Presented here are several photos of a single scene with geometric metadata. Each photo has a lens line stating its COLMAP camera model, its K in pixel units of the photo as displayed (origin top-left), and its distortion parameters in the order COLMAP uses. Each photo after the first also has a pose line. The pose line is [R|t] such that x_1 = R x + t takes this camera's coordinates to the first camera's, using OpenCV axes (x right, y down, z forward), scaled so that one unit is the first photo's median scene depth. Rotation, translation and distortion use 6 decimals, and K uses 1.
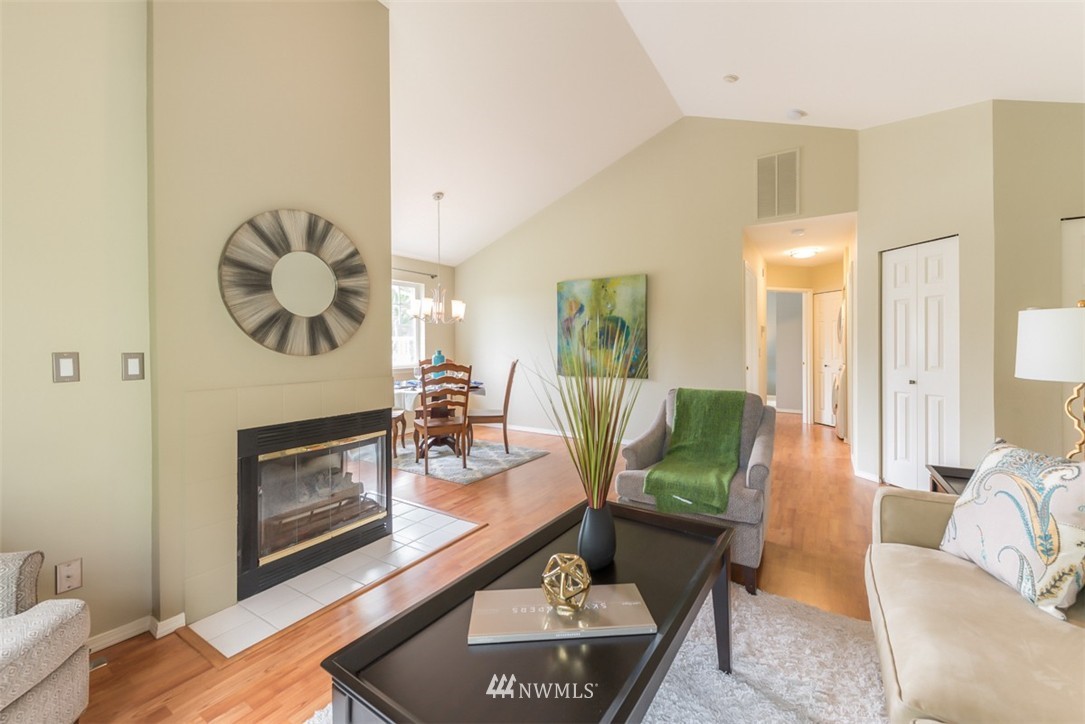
lens RADIAL K [[430.1, 0, 547.7], [0, 430.1, 348.1], [0, 0, 1]] dist [0.003008, -0.001659]
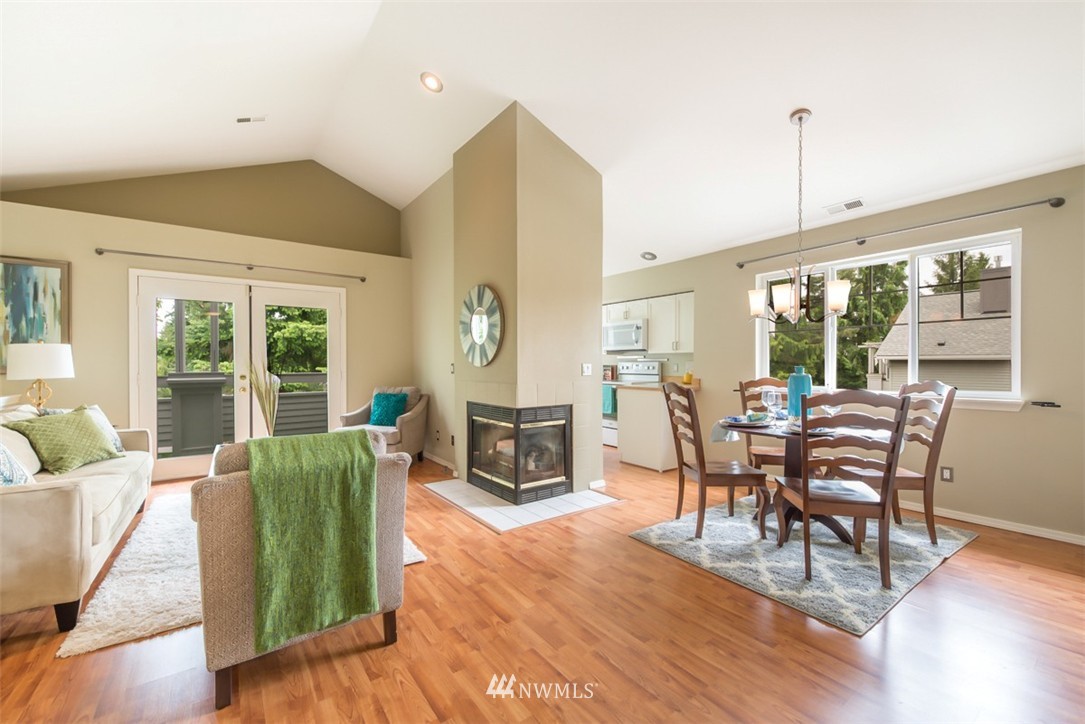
lens RADIAL K [[430.1, 0, 524.9], [0, 430.1, 364.7], [0, 0, 1]] dist [0.003008, -0.001659]
pose [[-0.378236, 0.009400, -0.925662, 1.050553], [0.000136, 0.999949, 0.010099, -0.007993], [0.925709, 0.003694, -0.378218, 1.929081]]
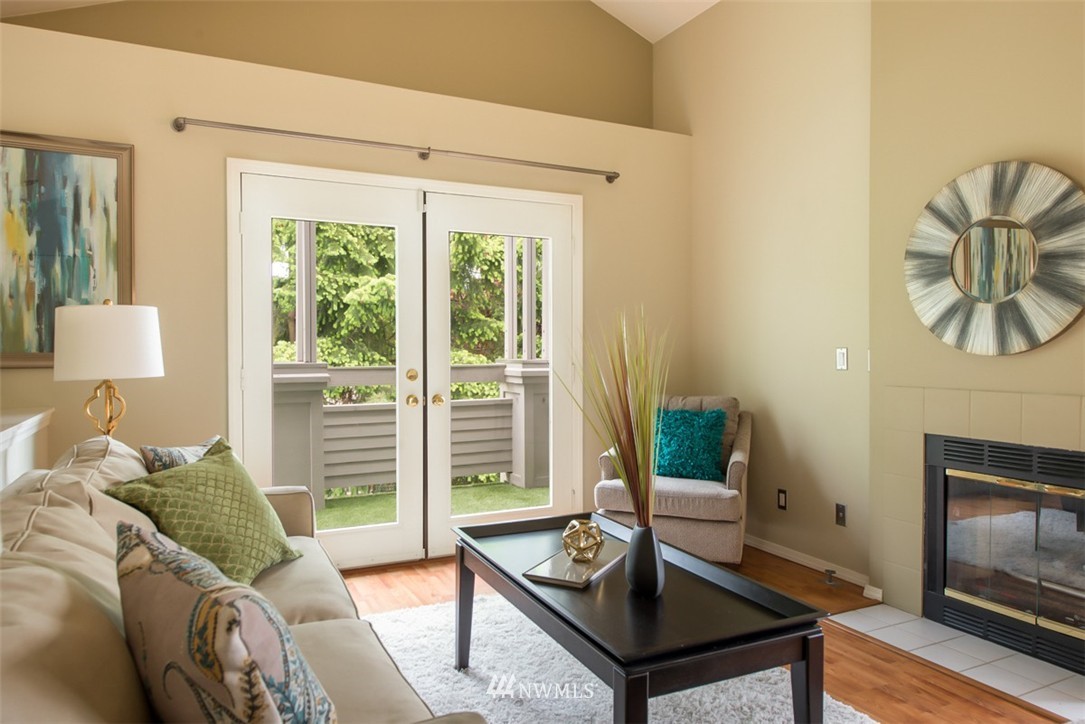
lens RADIAL K [[709.0, 0, 546.0], [0, 709.0, 359.1], [0, 0, 1]] dist [-0.003027, 0.003701]
pose [[-0.512108, 0.019932, -0.858690, 0.942878], [0.000202, 0.999733, 0.023086, -0.004343], [0.858921, 0.011649, -0.511975, 1.010051]]
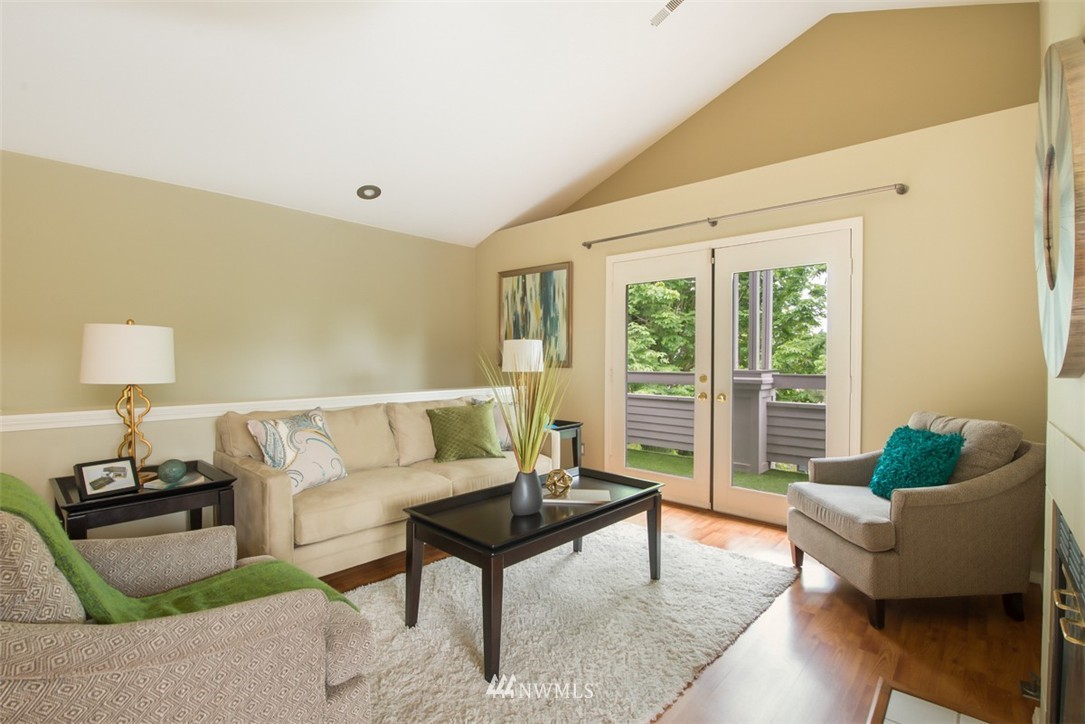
lens RADIAL K [[499.8, 0, 547.9], [0, 499.8, 358.0], [0, 0, 1]] dist [-0.001525, 0.000041]
pose [[-0.989459, -0.001280, 0.144808, -0.106700], [-0.001043, 0.999998, 0.001710, 0.000730], [-0.144810, 0.001541, -0.989458, 1.665228]]
